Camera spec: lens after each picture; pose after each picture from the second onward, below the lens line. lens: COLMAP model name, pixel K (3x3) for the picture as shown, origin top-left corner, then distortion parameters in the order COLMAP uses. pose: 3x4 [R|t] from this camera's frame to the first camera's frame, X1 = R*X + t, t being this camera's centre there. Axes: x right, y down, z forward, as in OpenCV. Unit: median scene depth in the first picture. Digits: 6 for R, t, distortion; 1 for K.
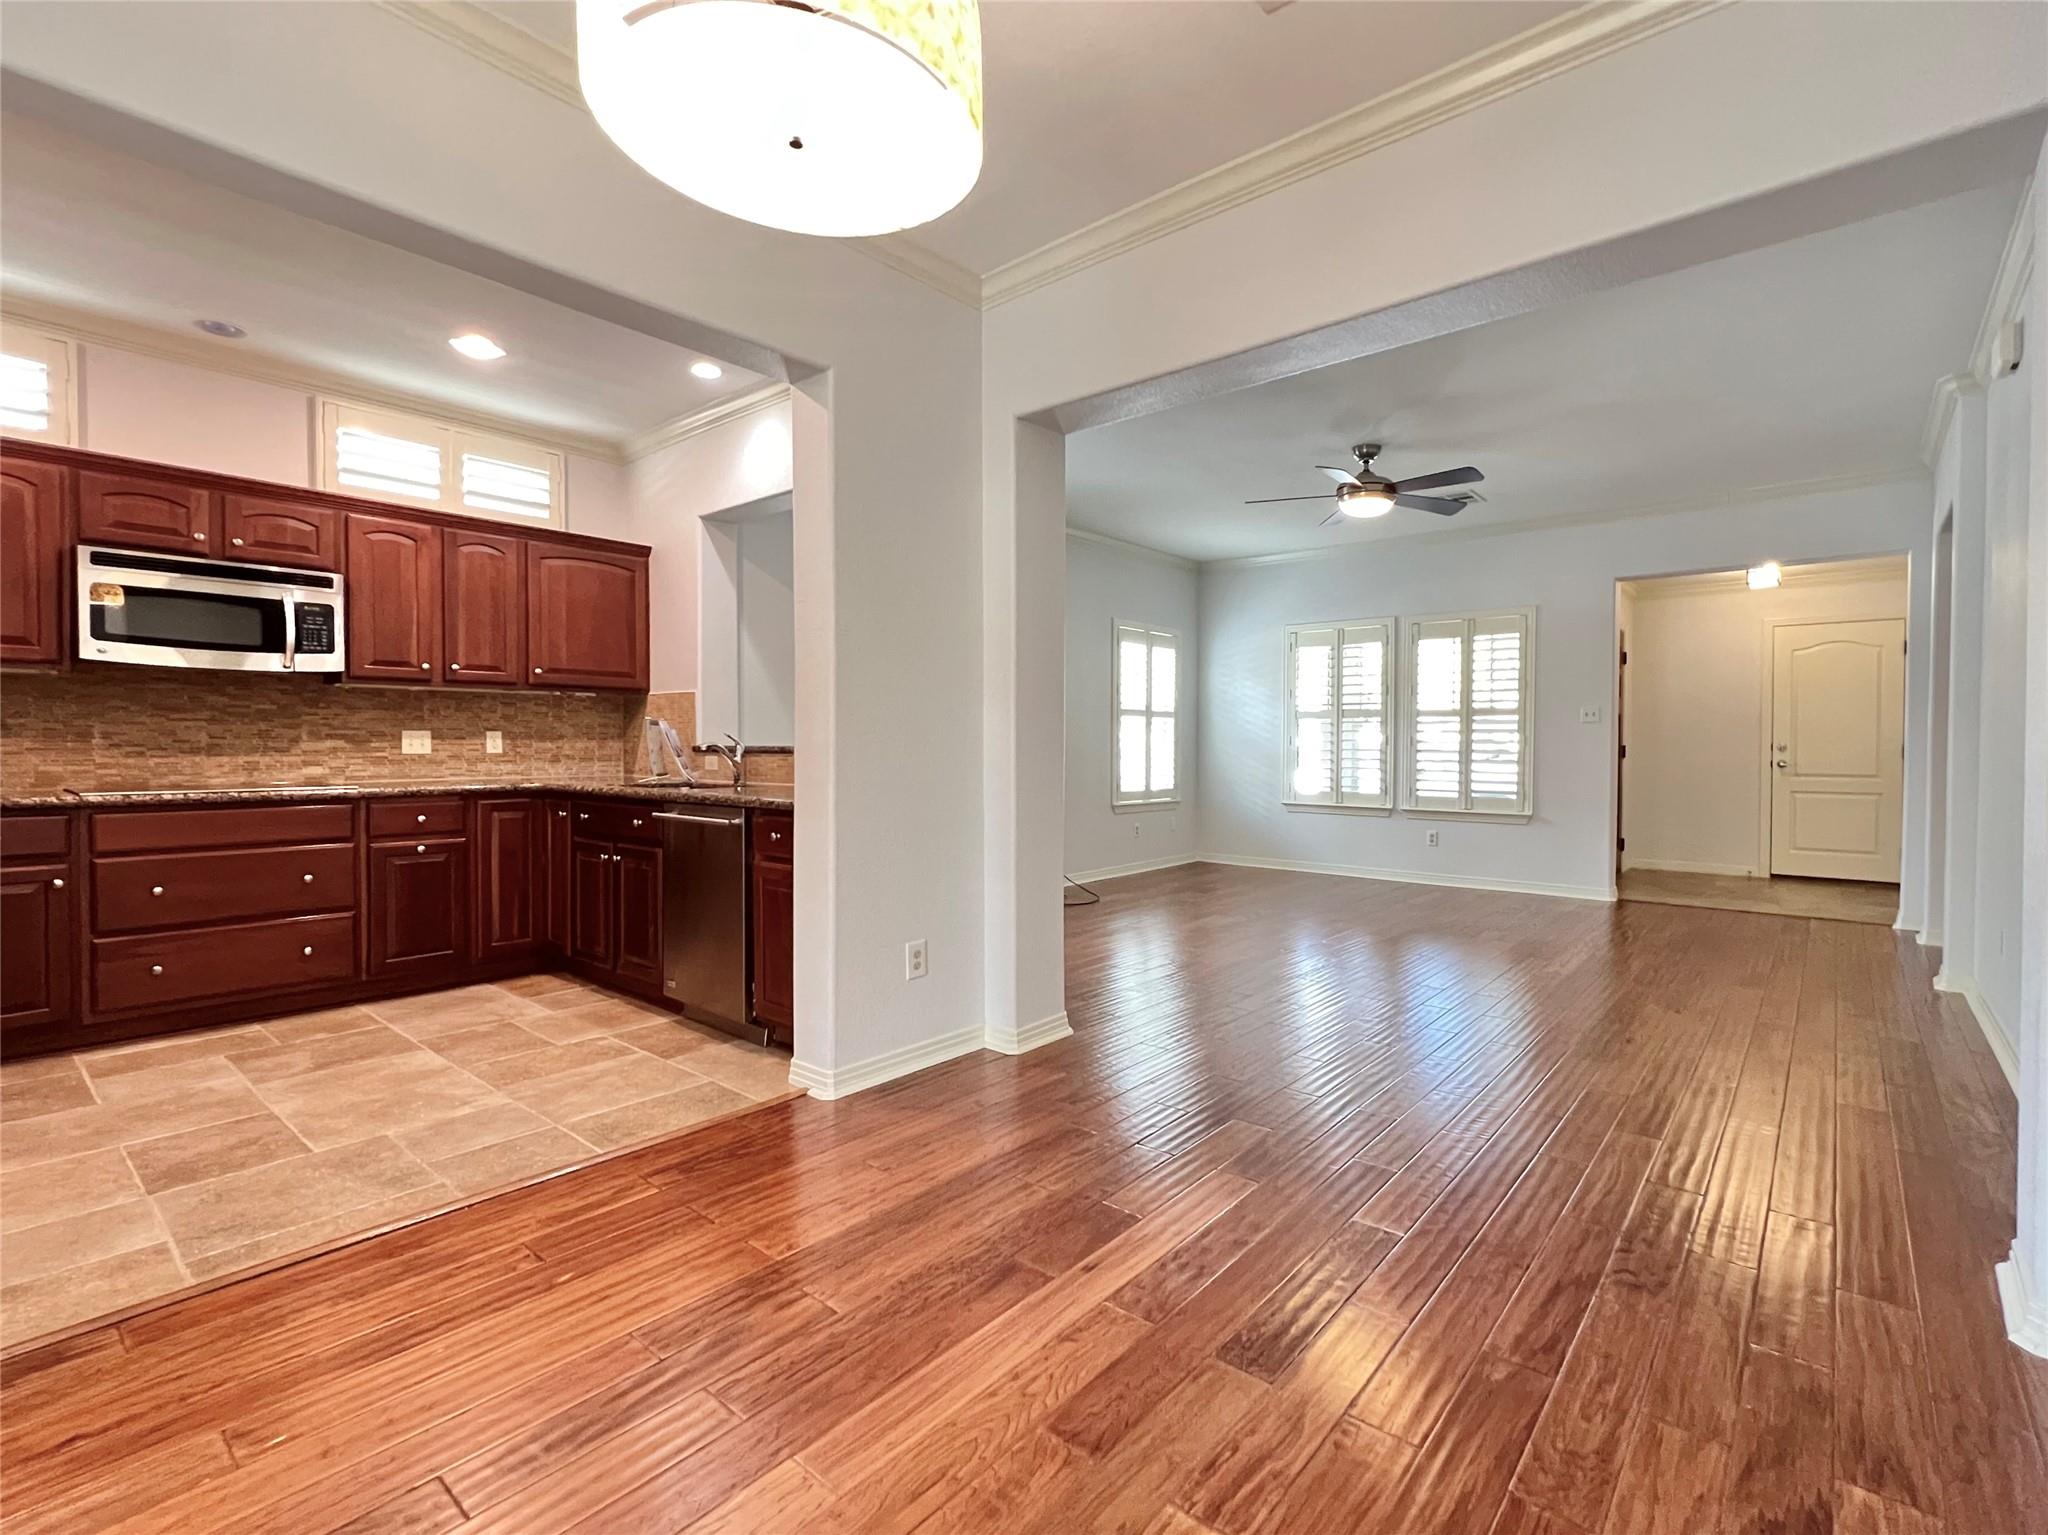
lens RADIAL K [[819.5, 0, 1025.8], [0, 819.5, 758.9], [0, 0, 1]] dist [-0.001911, 0.000424]
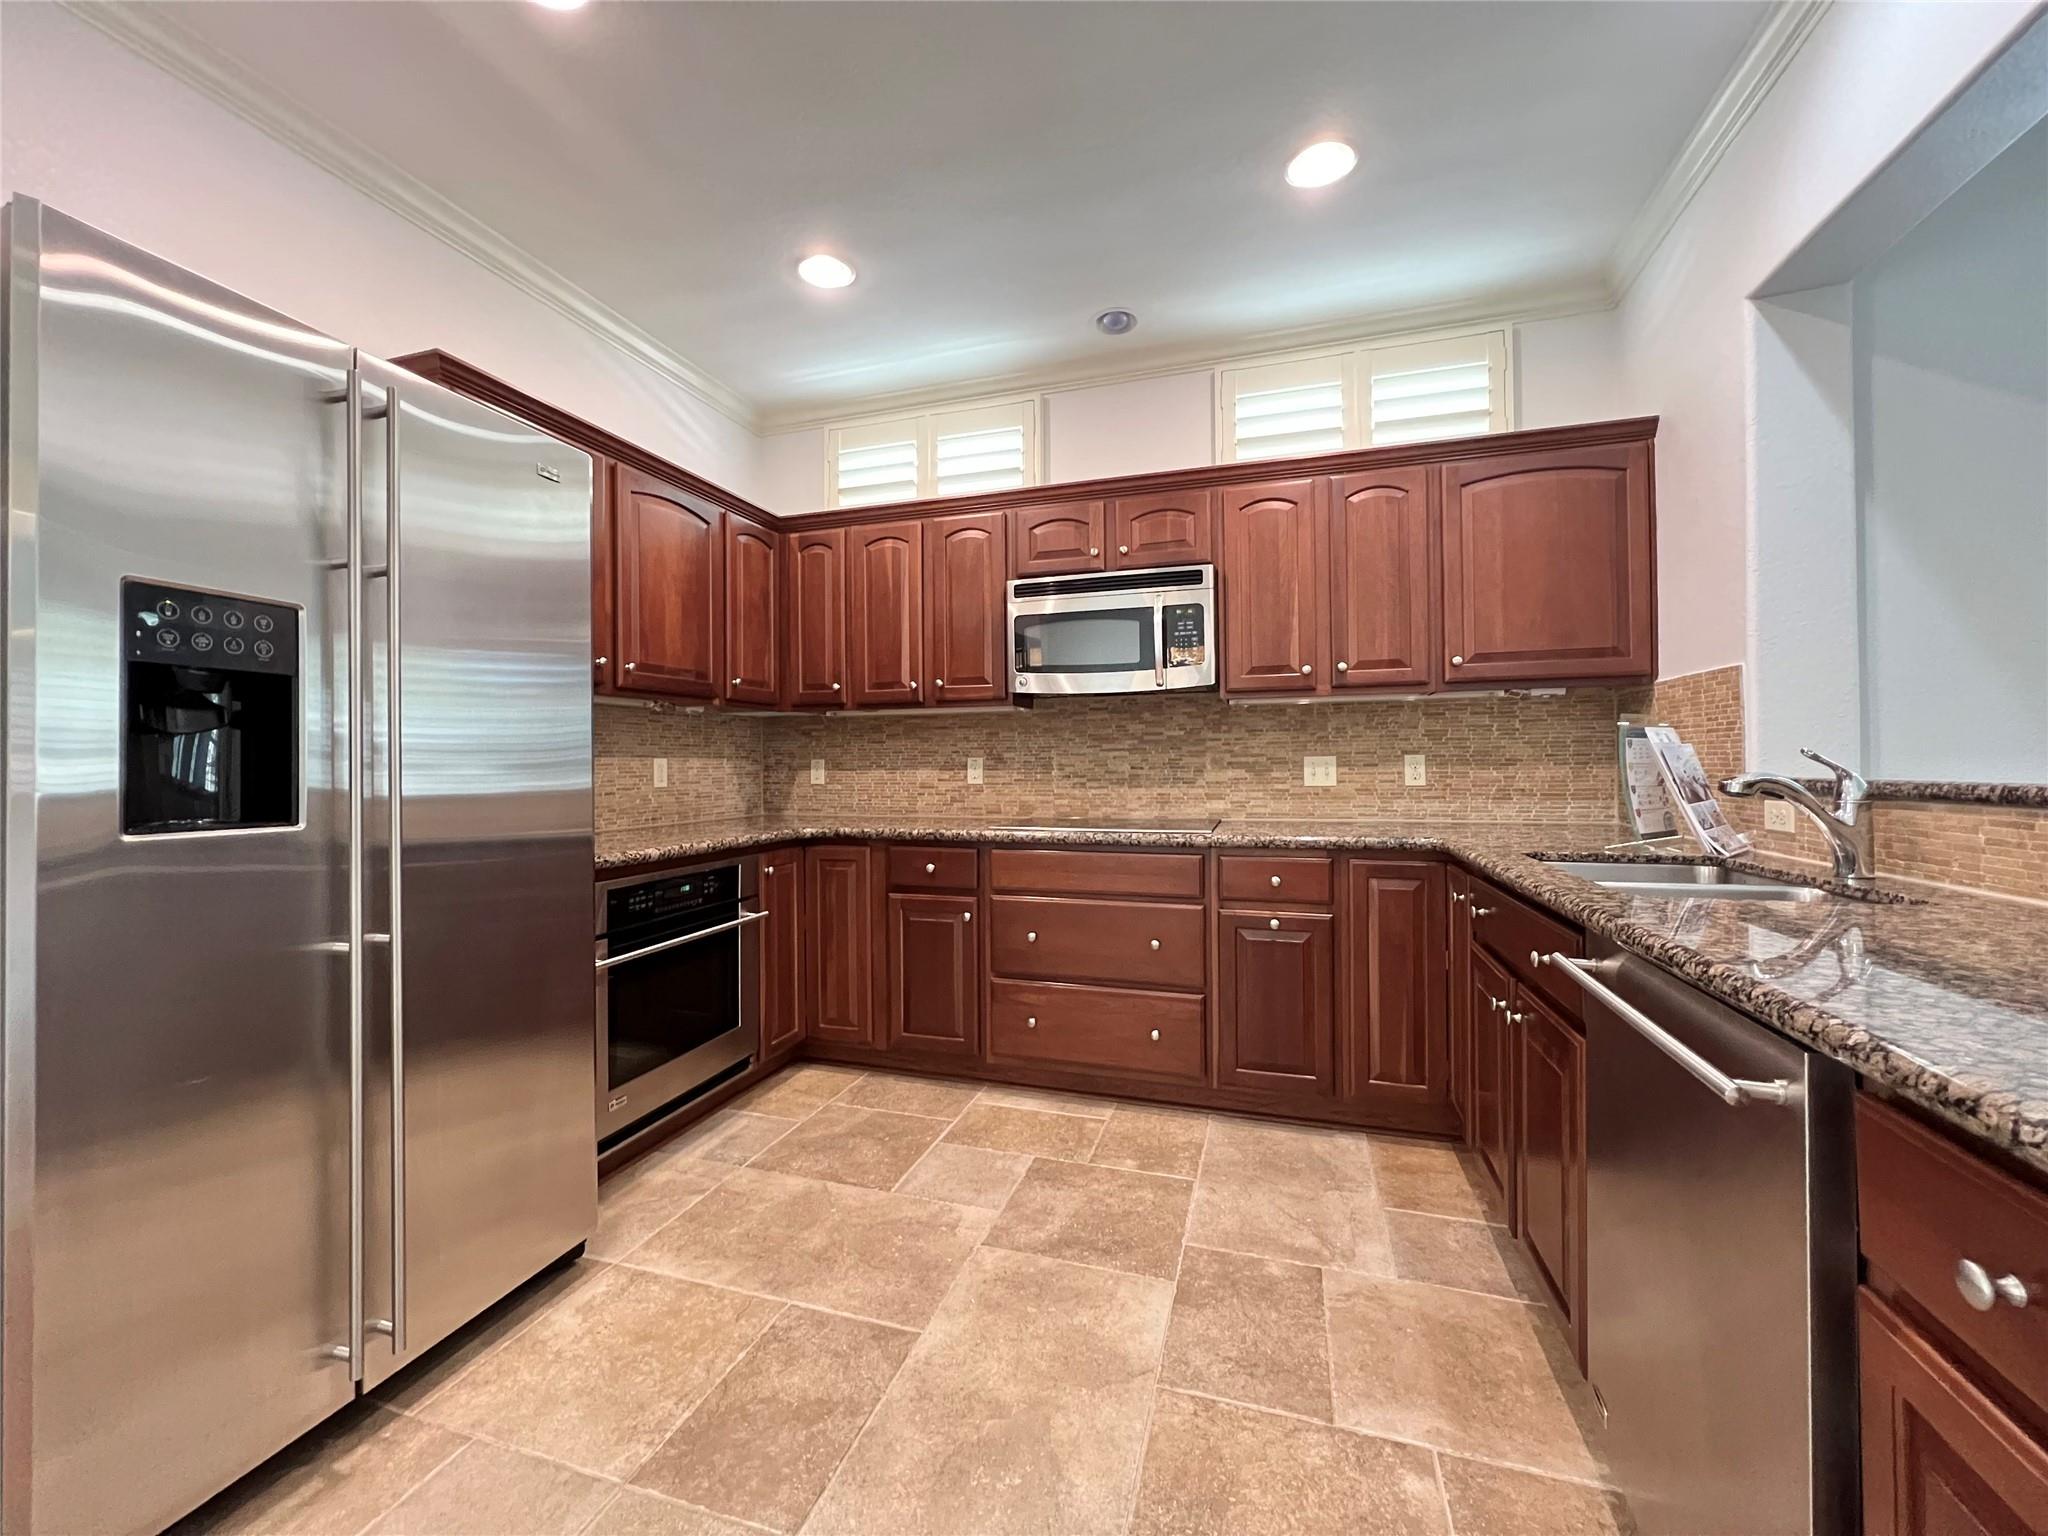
lens RADIAL K [[871.1, 0, 1025.9], [0, 871.1, 761.8], [0, 0, 1]] dist [-0.000130, -0.000617]
pose [[0.429931, -0.013003, -0.902768, -0.140904], [-0.007375, 0.999812, -0.017913, -0.014354], [0.902832, 0.014359, 0.429754, 0.457091]]
